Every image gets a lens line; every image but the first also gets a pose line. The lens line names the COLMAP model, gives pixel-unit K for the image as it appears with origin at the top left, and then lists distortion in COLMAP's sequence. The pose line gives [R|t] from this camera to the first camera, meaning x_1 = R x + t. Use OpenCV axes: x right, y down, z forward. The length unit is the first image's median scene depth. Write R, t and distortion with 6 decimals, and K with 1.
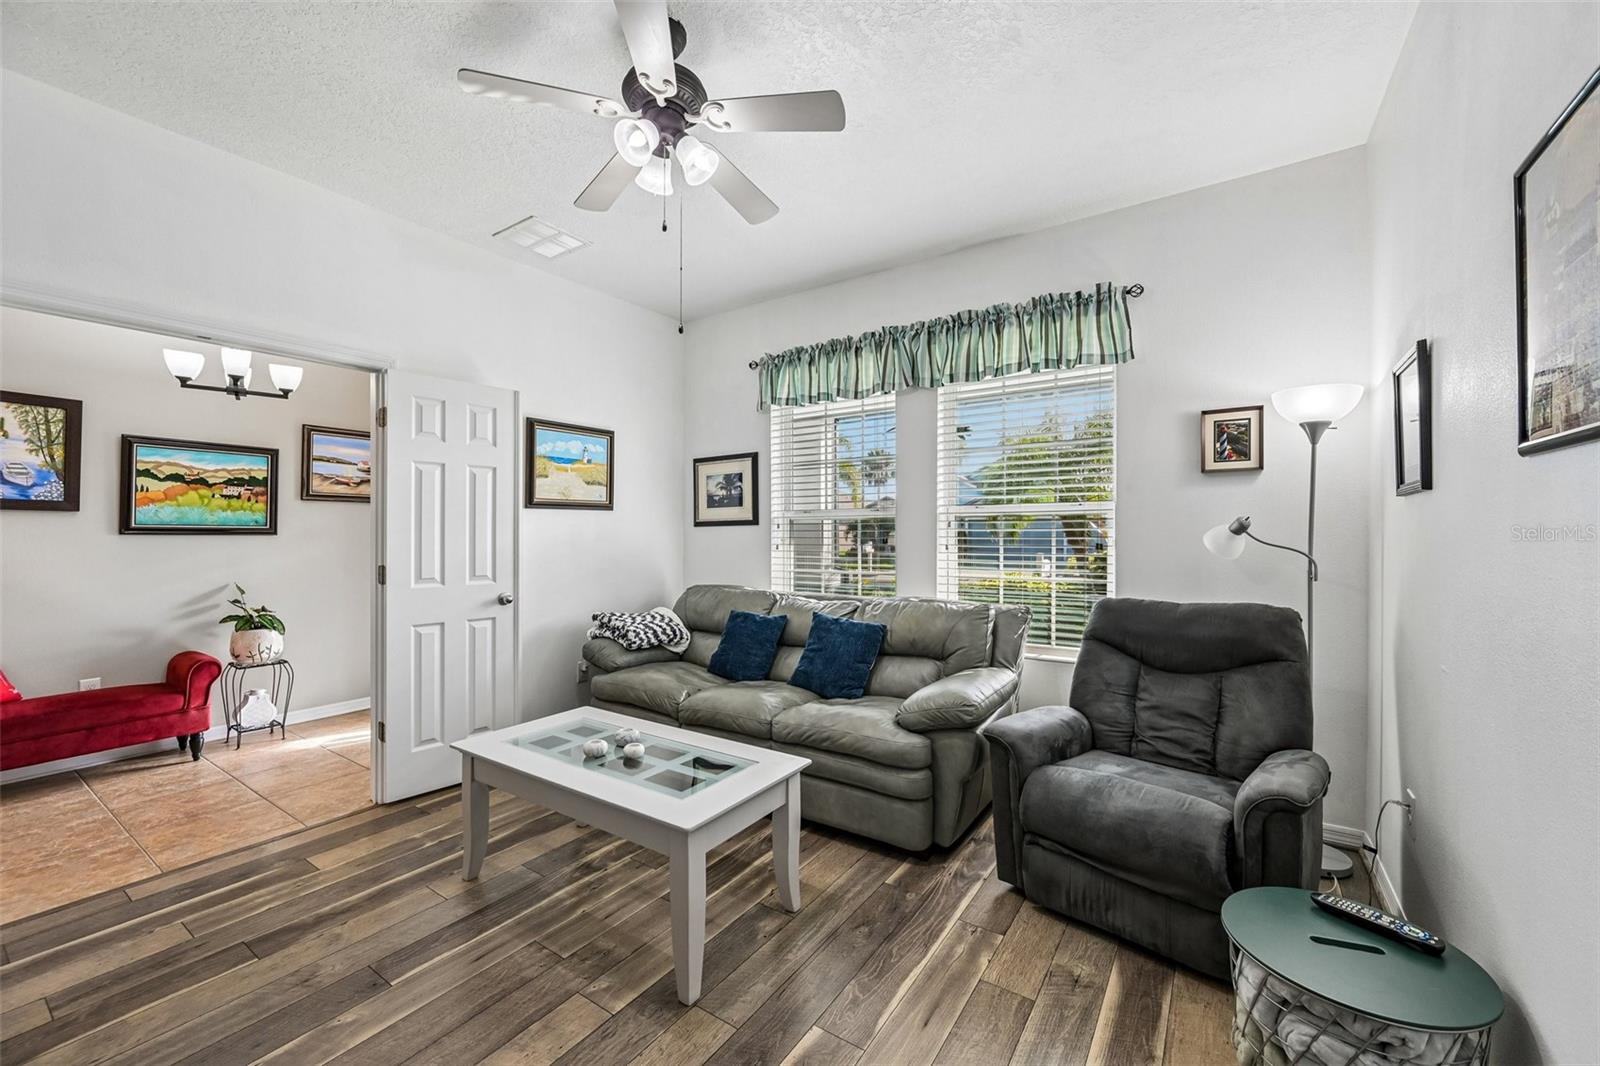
lens RADIAL K [[636.3, 0, 813.5], [0, 636.3, 540.3], [0, 0, 1]] dist [-0.001659, -0.000886]
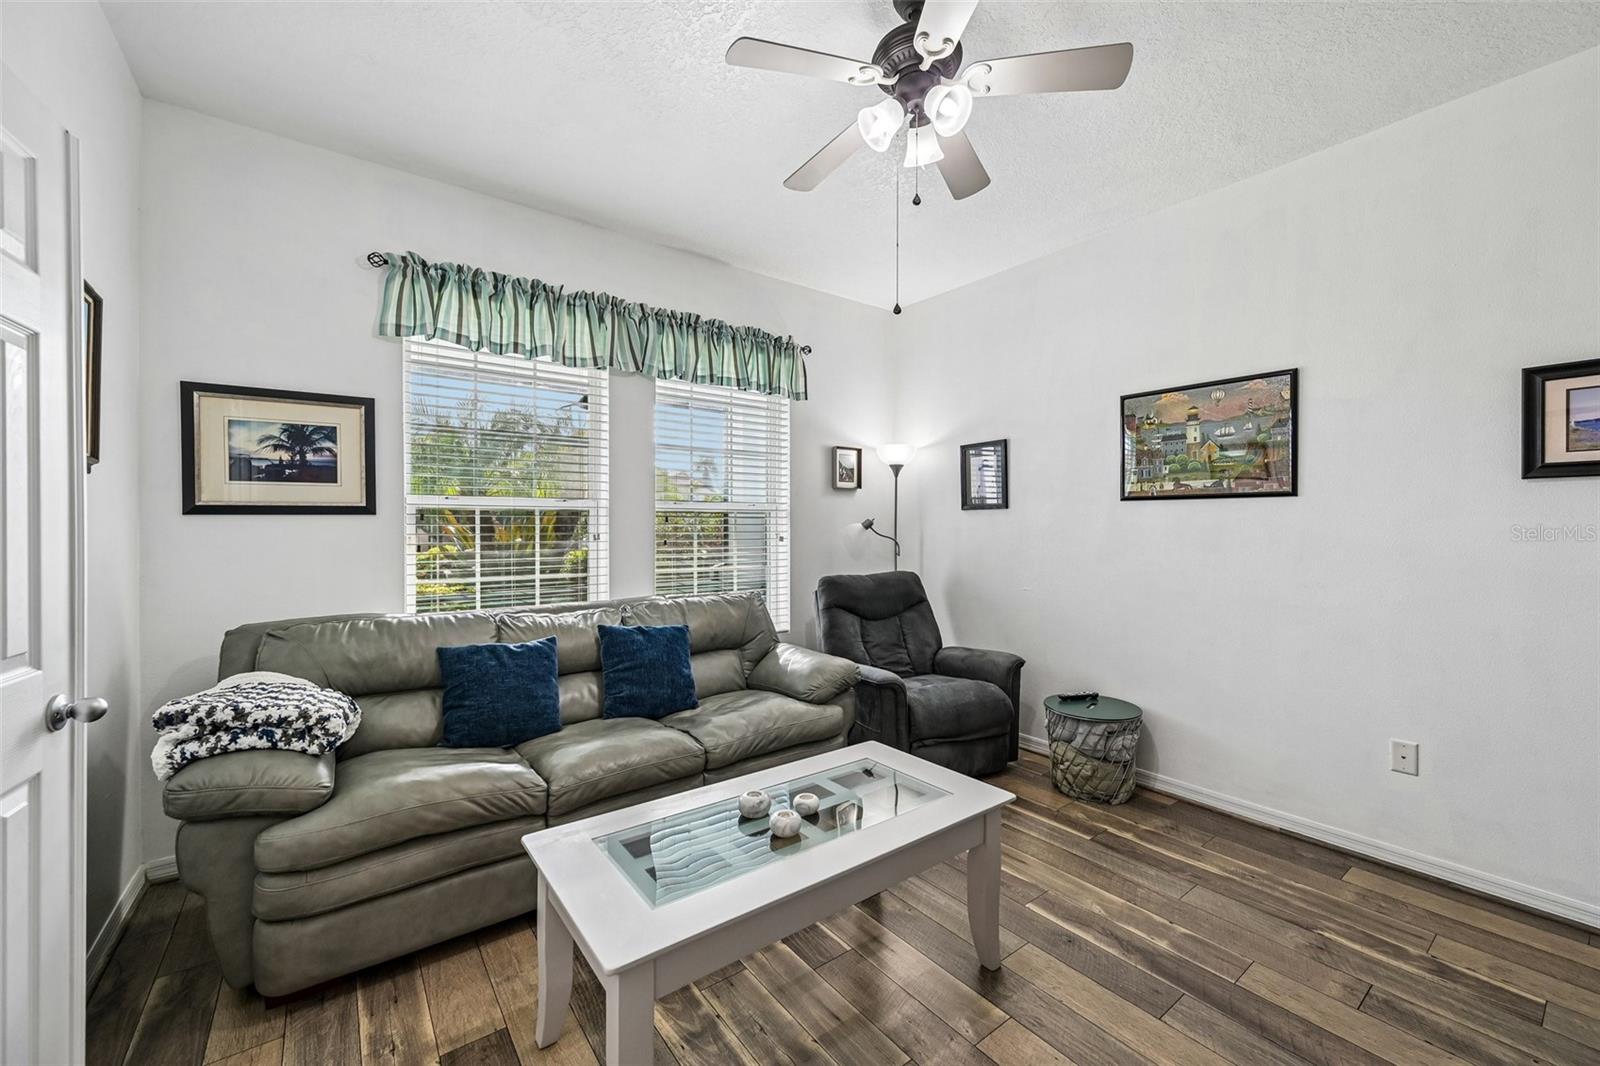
lens RADIAL K [[636.3, 0, 801.6], [0, 636.3, 529.9], [0, 0, 1]] dist [-0.001659, -0.000886]
pose [[0.325429, -0.003017, 0.945562, -0.676497], [0.007484, 0.999972, 0.000615, -0.007365], [-0.945537, 0.006876, 0.325442, 0.489286]]
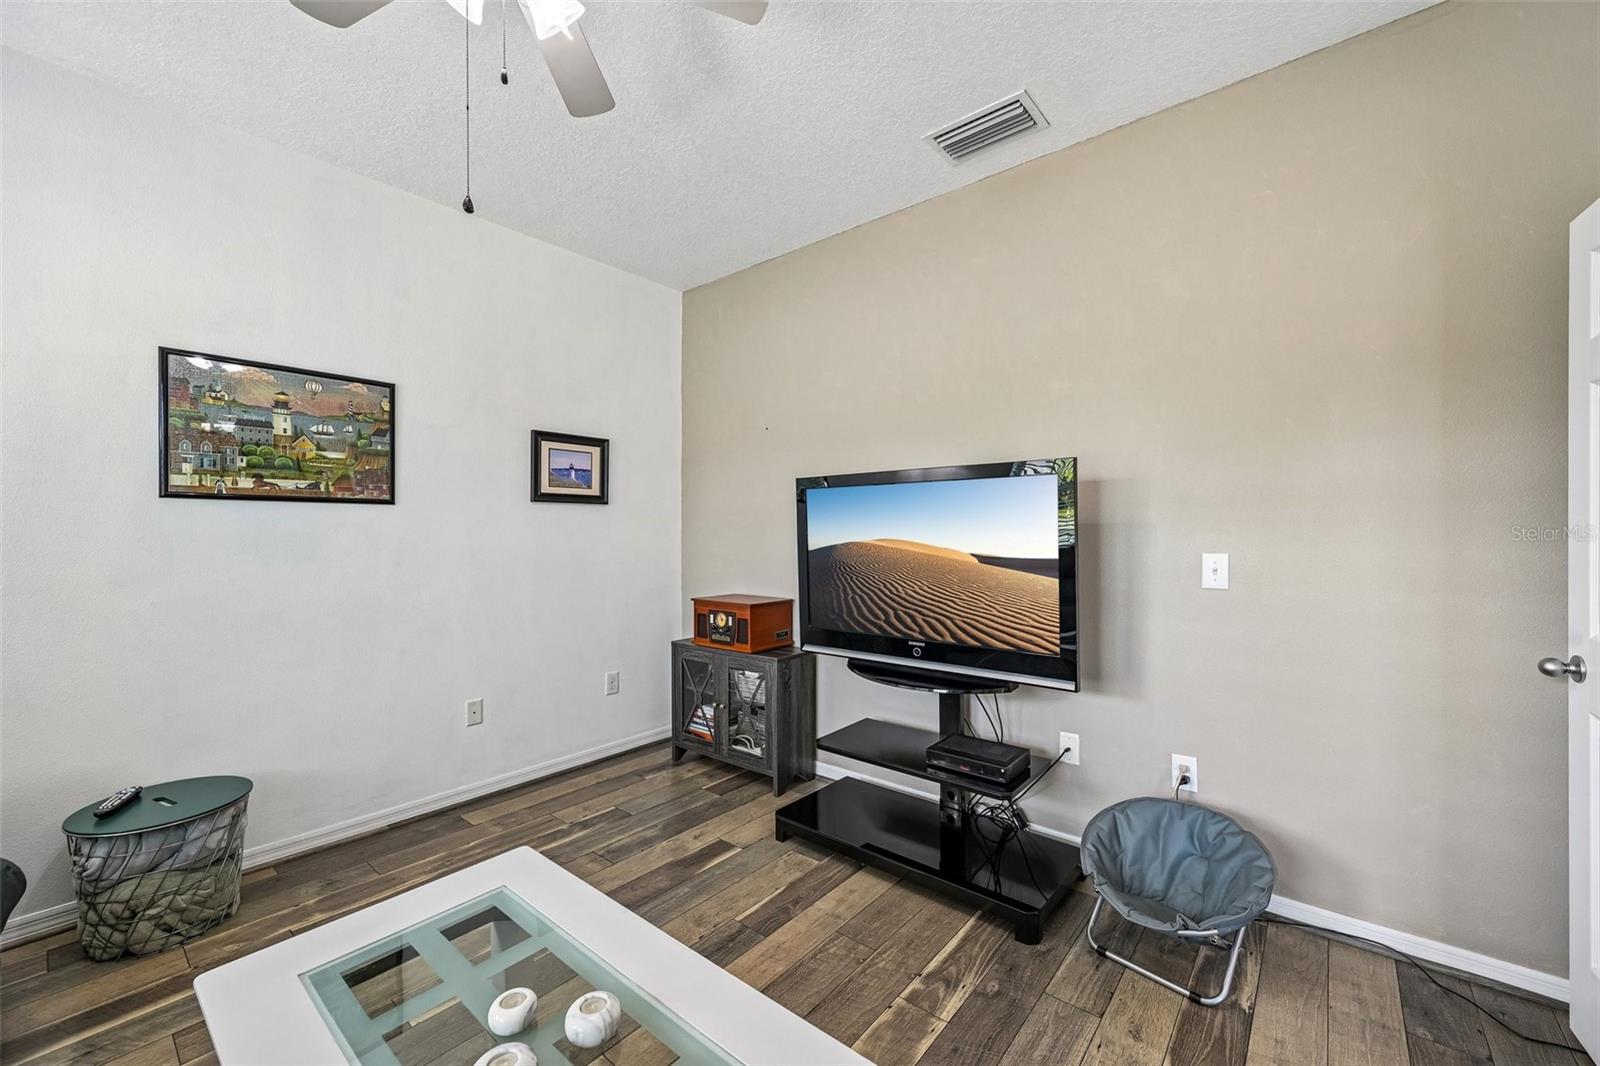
lens RADIAL K [[636.3, 0, 806.4], [0, 636.3, 535.0], [0, 0, 1]] dist [-0.001659, -0.000886]
pose [[-0.995983, 0.006348, 0.089321, -0.348691], [0.007658, 0.999868, 0.014330, -0.012000], [-0.089219, 0.014956, -0.995900, 0.944030]]
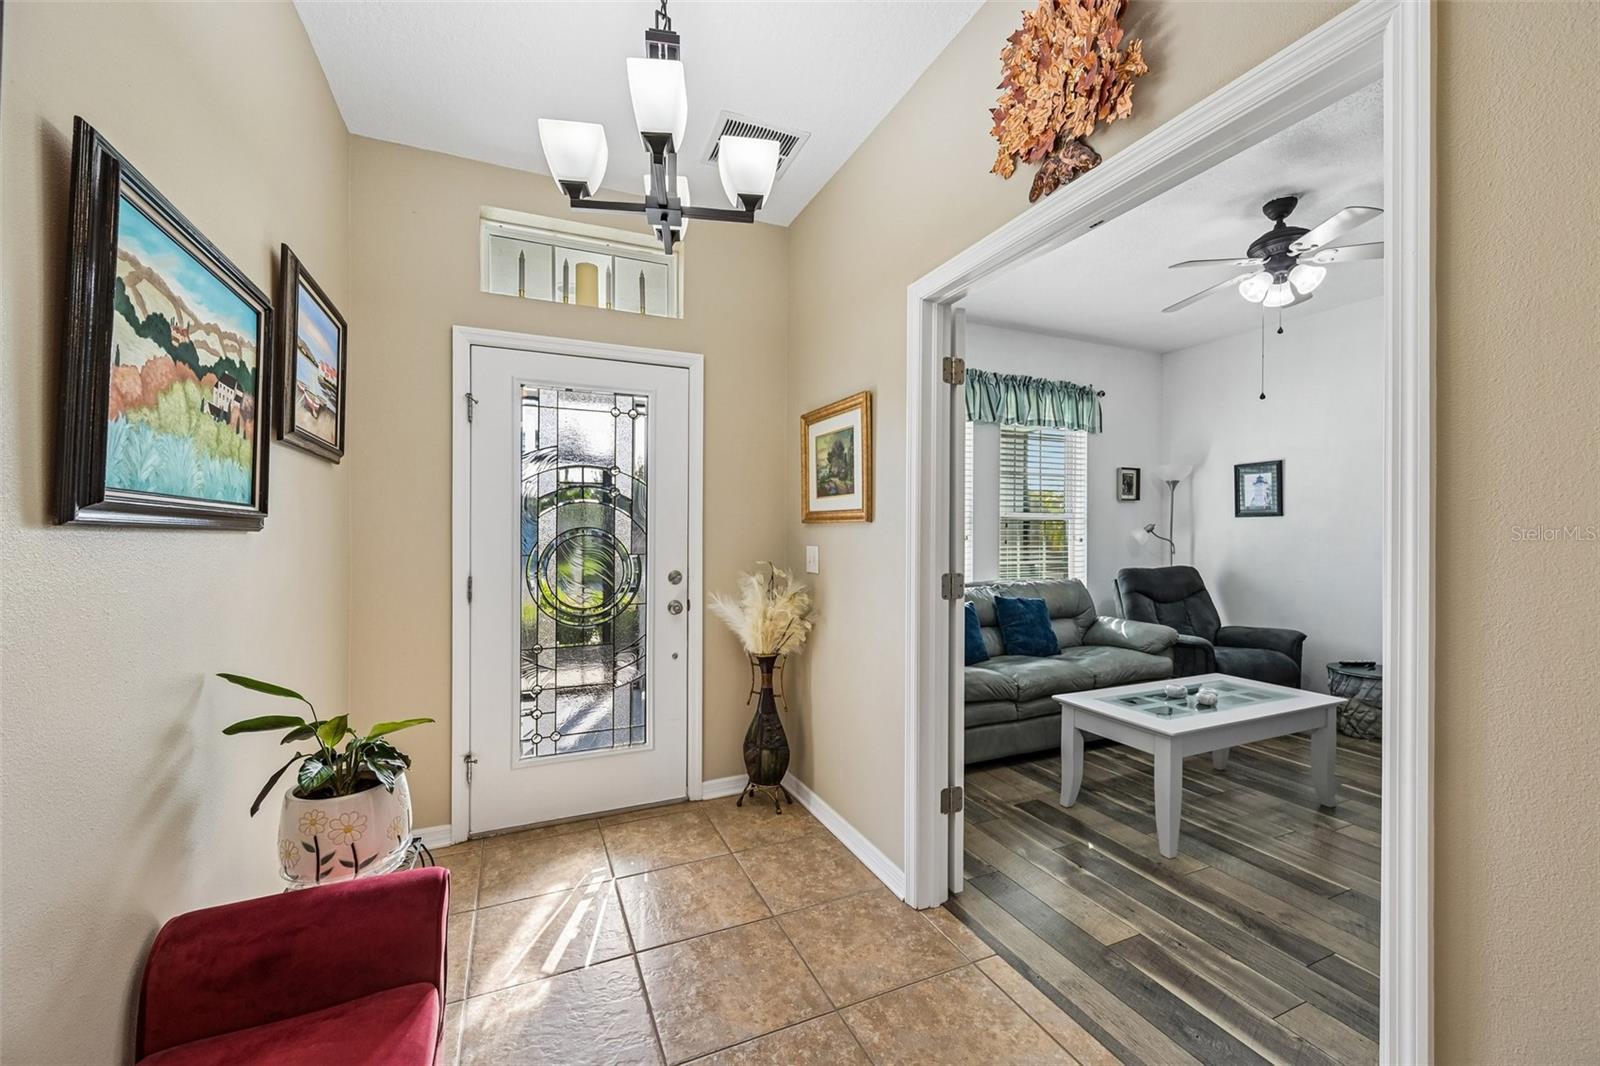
lens RADIAL K [[636.3, 0, 804.2], [0, 636.3, 536.8], [0, 0, 1]] dist [-0.001659, -0.000886]
pose [[0.525971, -0.003250, 0.850496, -1.223185], [0.007055, 0.999975, -0.000542, -0.002460], [-0.850473, 0.006285, 0.525981, 0.666284]]
